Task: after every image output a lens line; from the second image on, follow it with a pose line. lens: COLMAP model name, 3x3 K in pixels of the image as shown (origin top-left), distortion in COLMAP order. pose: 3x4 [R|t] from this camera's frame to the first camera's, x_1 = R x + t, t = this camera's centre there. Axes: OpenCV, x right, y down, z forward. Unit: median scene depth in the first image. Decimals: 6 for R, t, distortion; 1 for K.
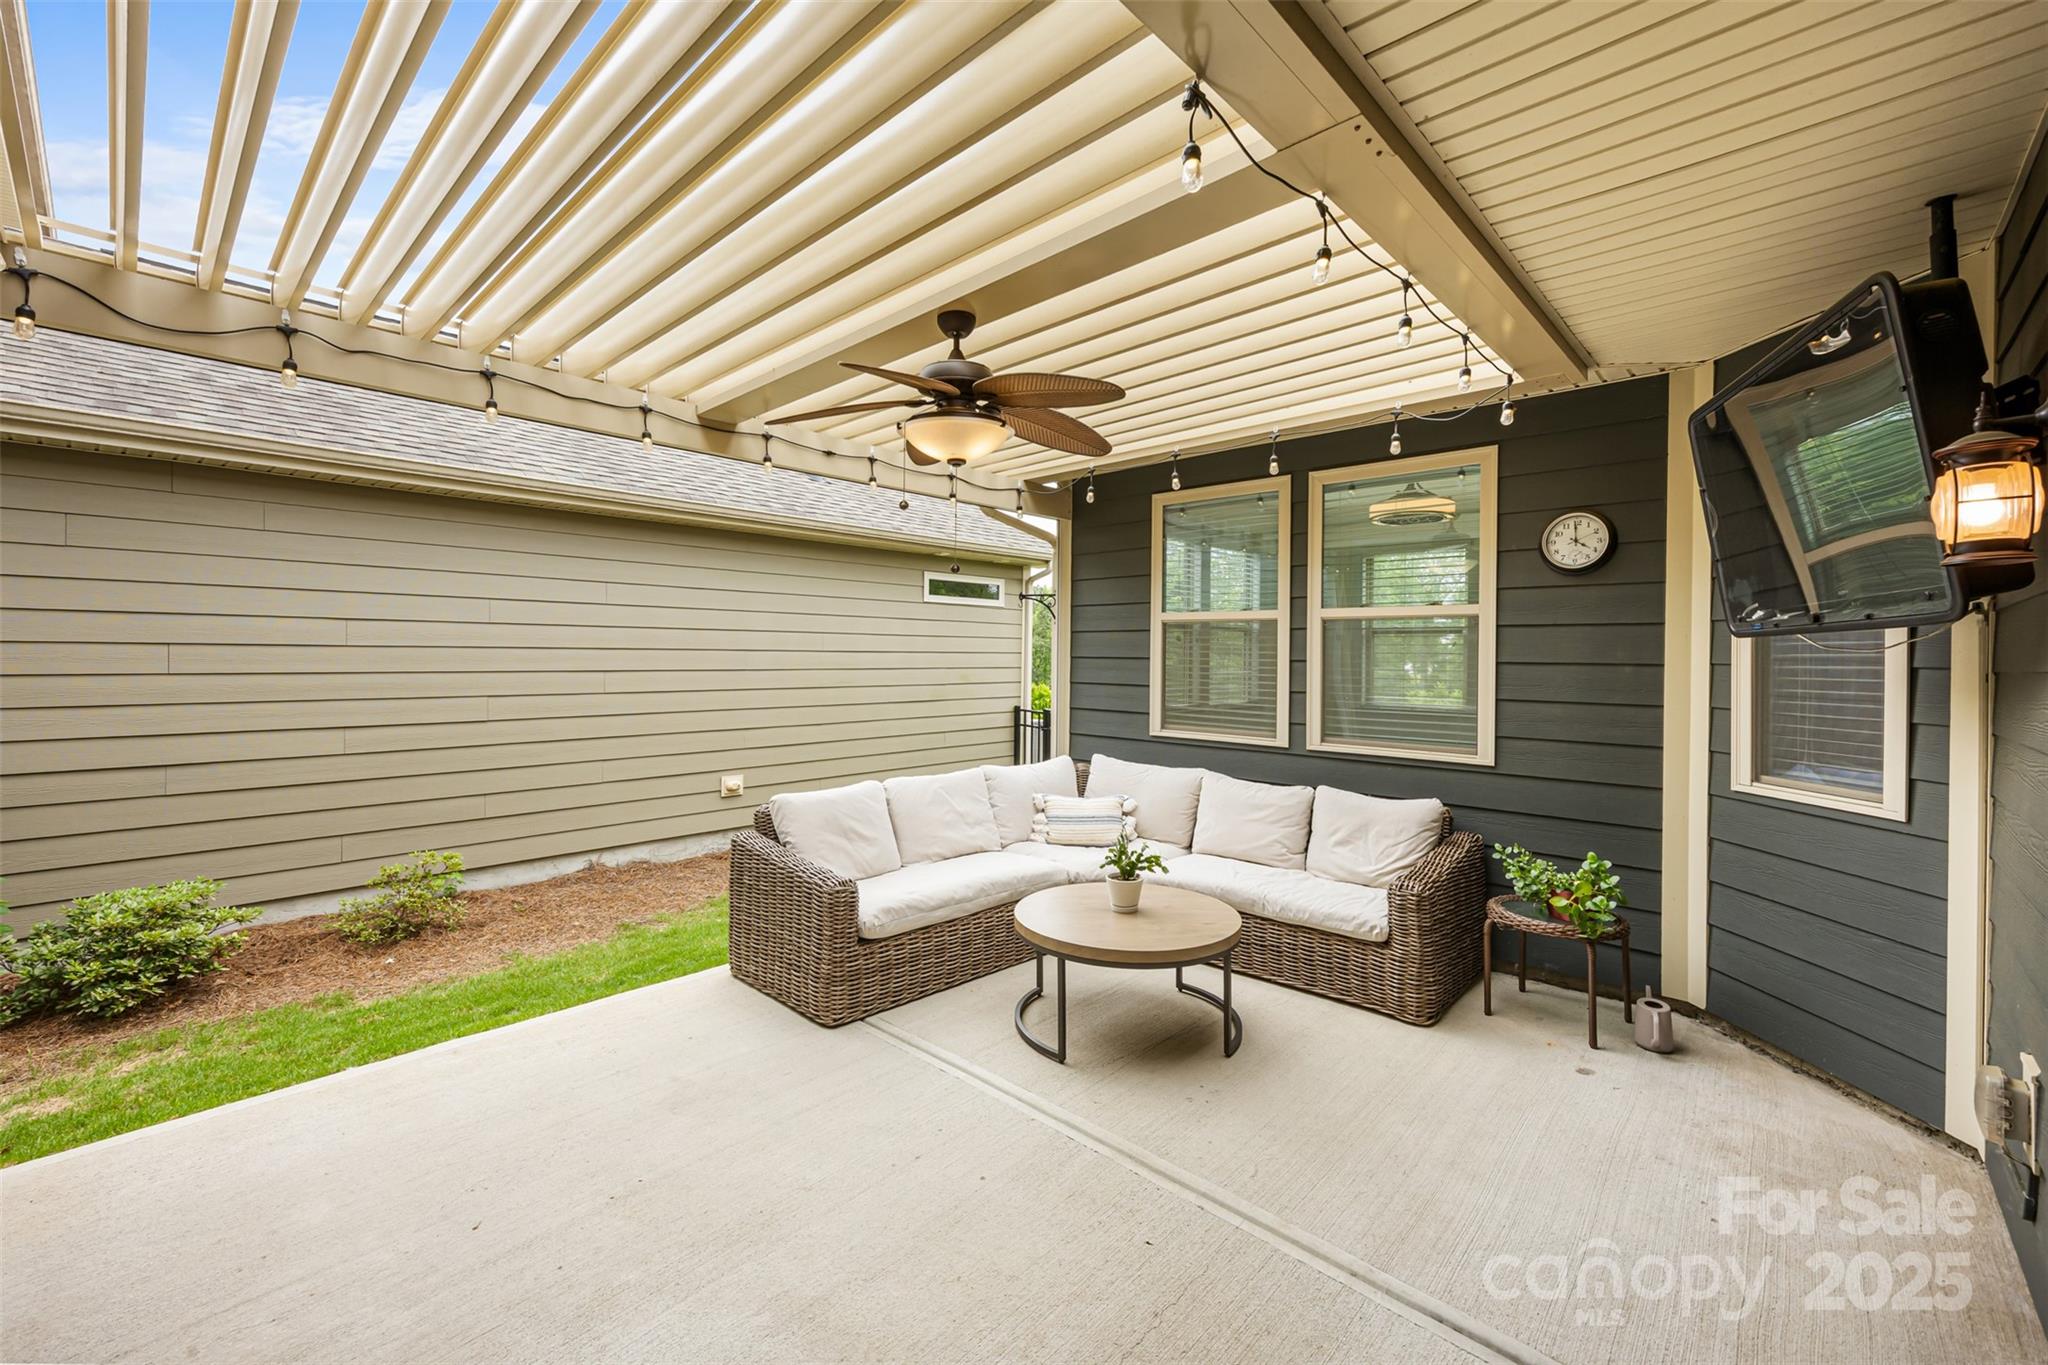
lens RADIAL K [[841.8, 0, 1025.4], [0, 841.8, 653.1], [0, 0, 1]] dist [0.002427, 0.000202]
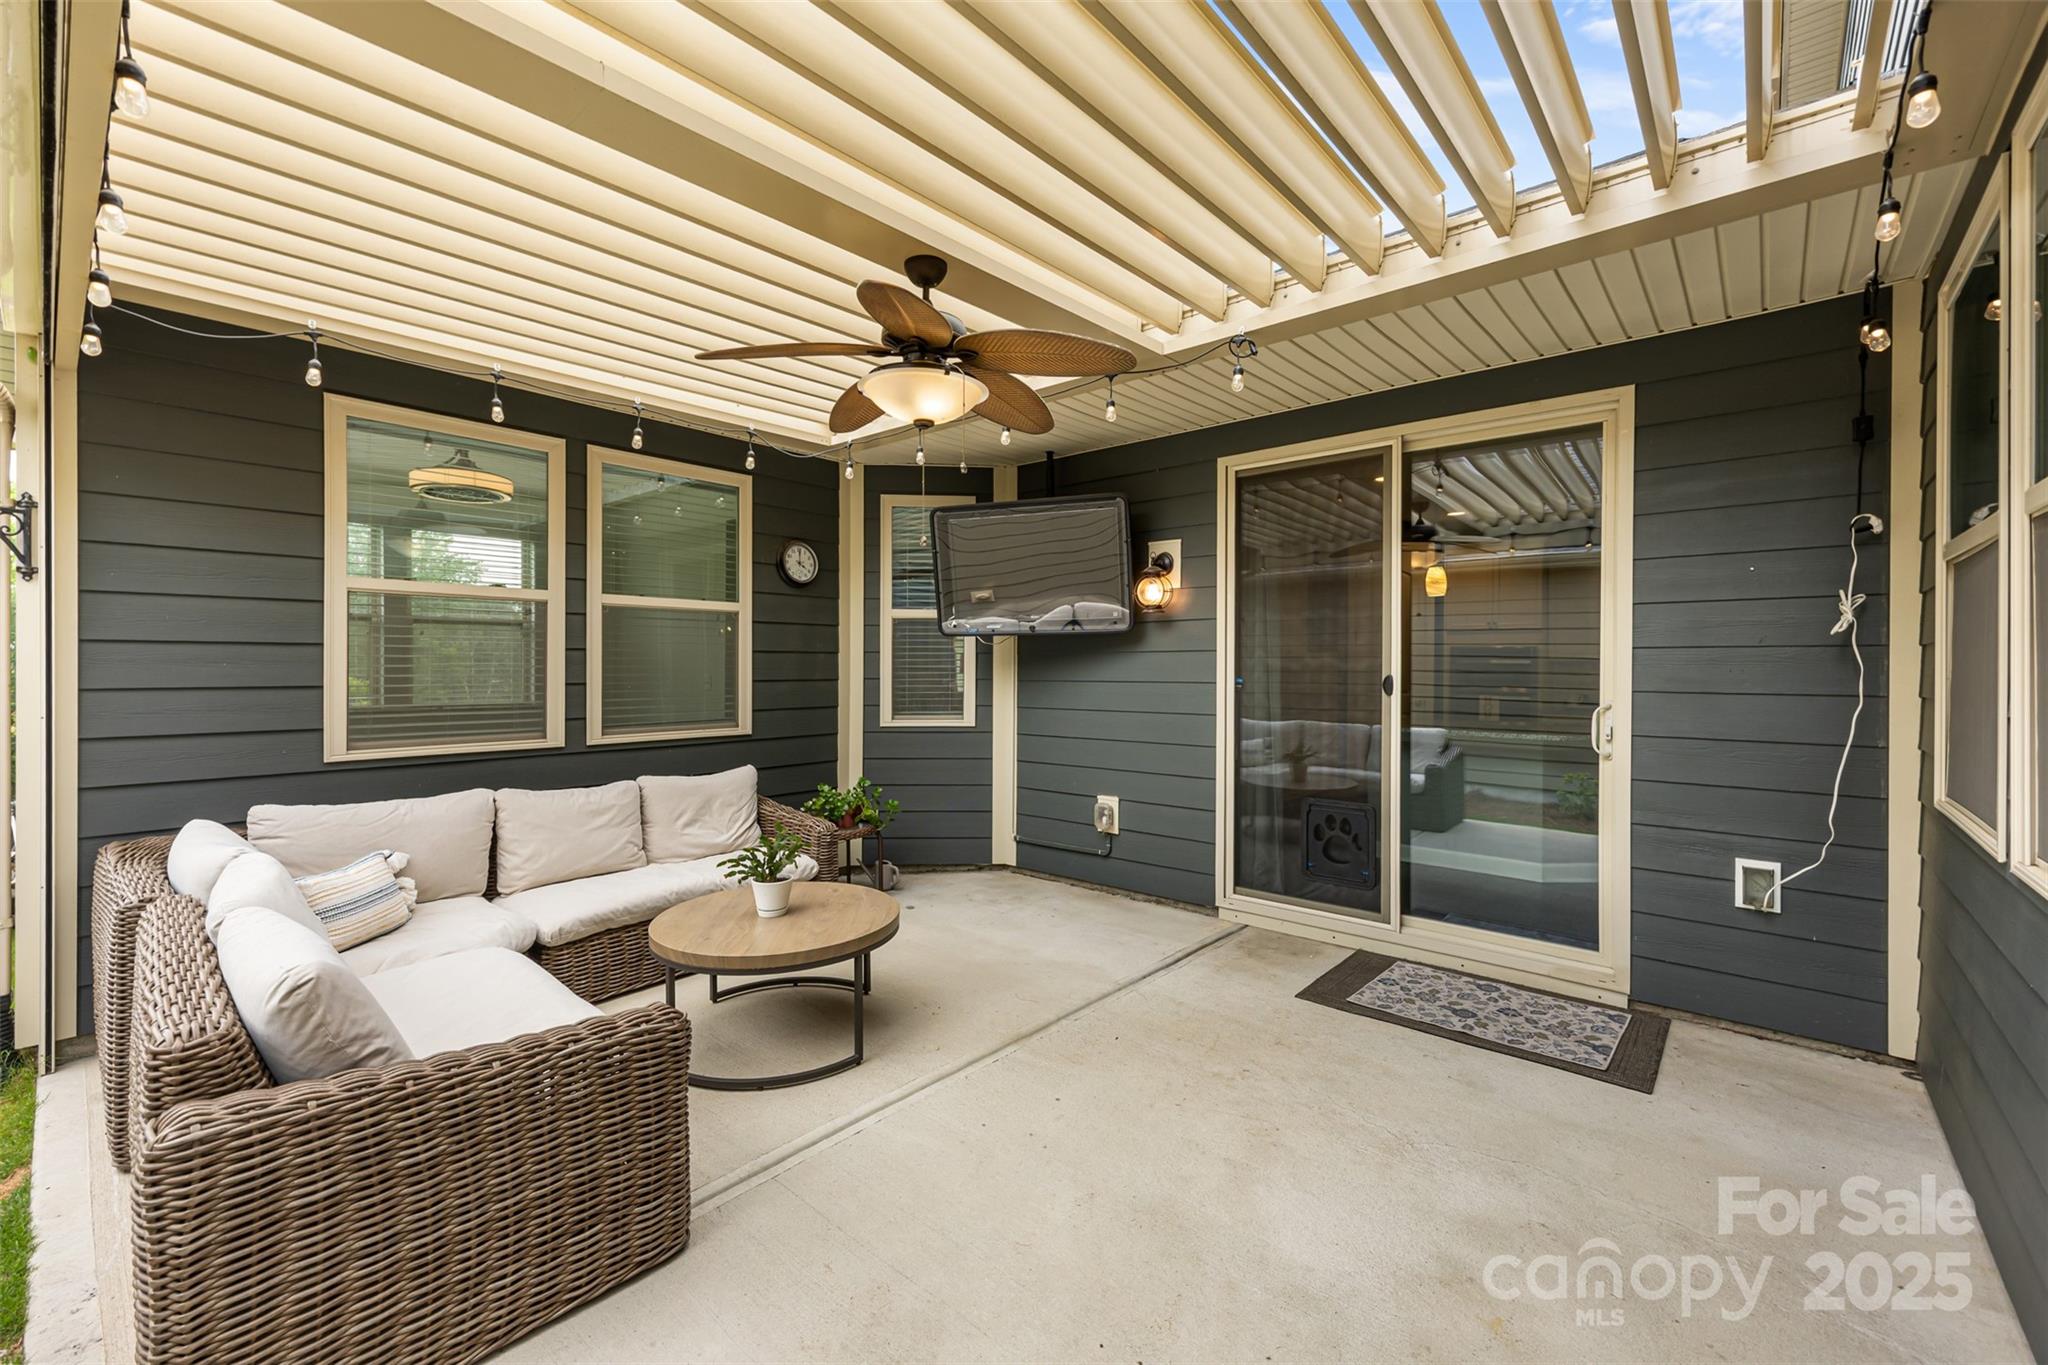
lens RADIAL K [[841.8, 0, 1031.1], [0, 841.8, 668.9], [0, 0, 1]] dist [0.002427, 0.000202]
pose [[-0.051639, -0.024009, 0.998377, -0.659513], [-0.013075, 0.999642, 0.023363, 0.003254], [-0.998580, -0.011847, -0.051935, 0.607343]]
